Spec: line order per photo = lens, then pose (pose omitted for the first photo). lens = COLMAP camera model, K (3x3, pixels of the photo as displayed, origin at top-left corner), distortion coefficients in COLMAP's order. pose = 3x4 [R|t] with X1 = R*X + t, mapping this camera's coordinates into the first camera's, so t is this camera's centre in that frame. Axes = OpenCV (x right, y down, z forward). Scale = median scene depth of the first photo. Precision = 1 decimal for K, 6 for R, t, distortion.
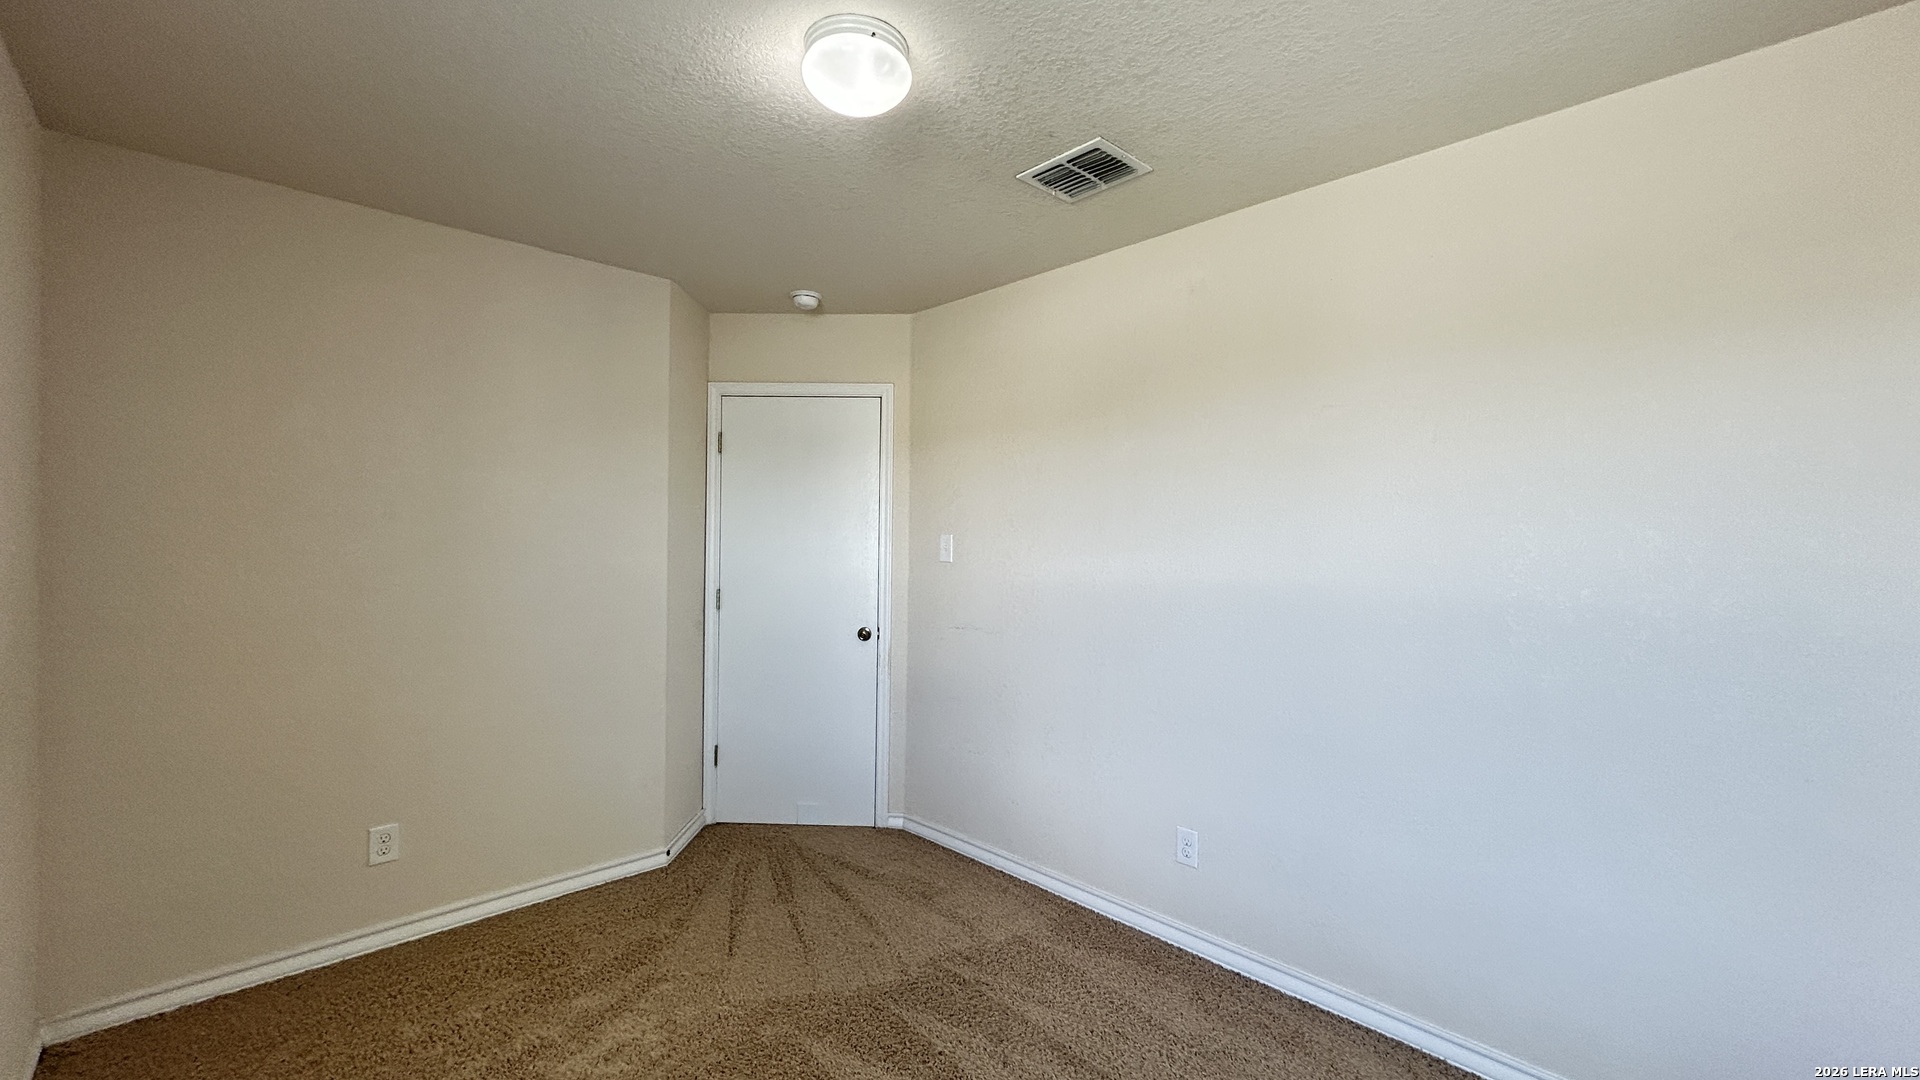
lens RADIAL K [[772.2, 0, 966.7], [0, 772.2, 537.8], [0, 0, 1]] dist [-0.002544, 0.001776]
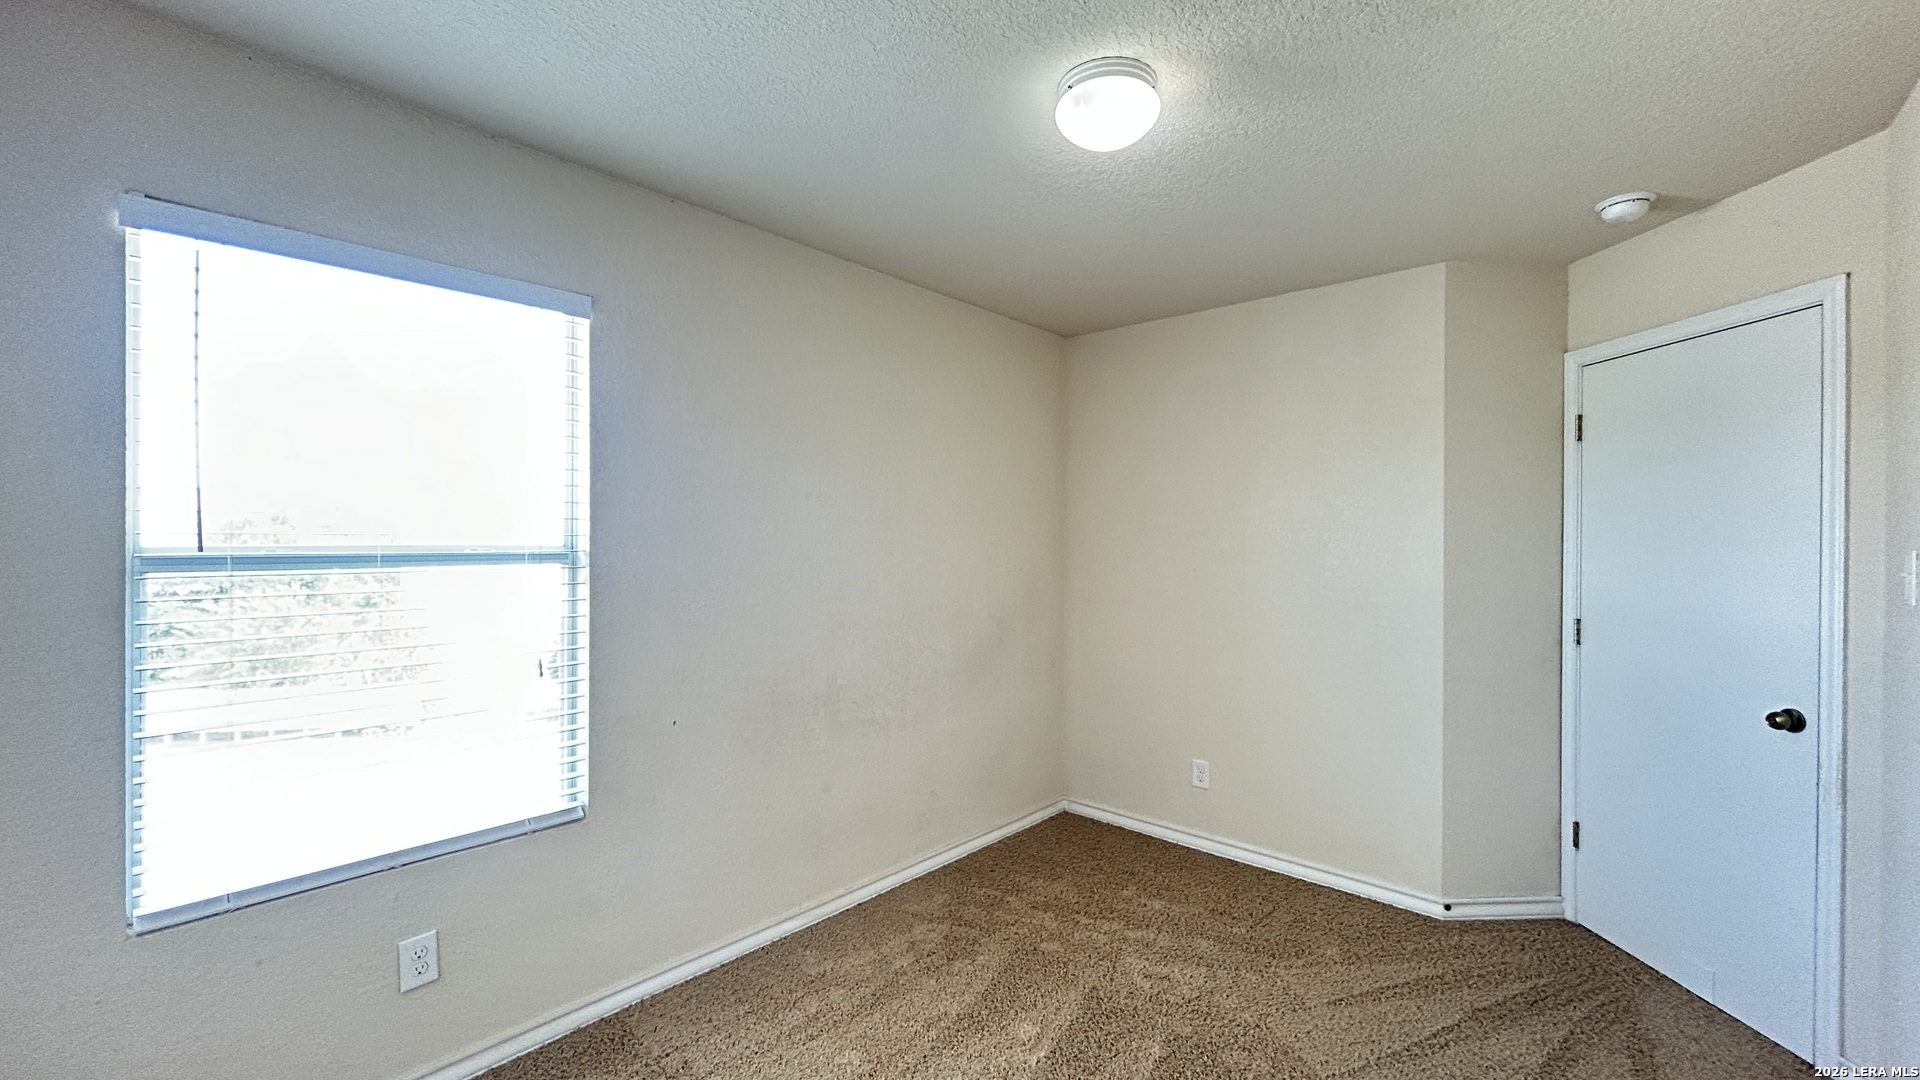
lens RADIAL K [[772.2, 0, 969.8], [0, 772.2, 541.7], [0, 0, 1]] dist [-0.002544, 0.001776]
pose [[0.058765, -0.007358, -0.998245, 0.498951], [-0.002042, 0.999970, -0.007491, -0.004711], [0.998270, 0.002479, 0.058749, 0.425665]]
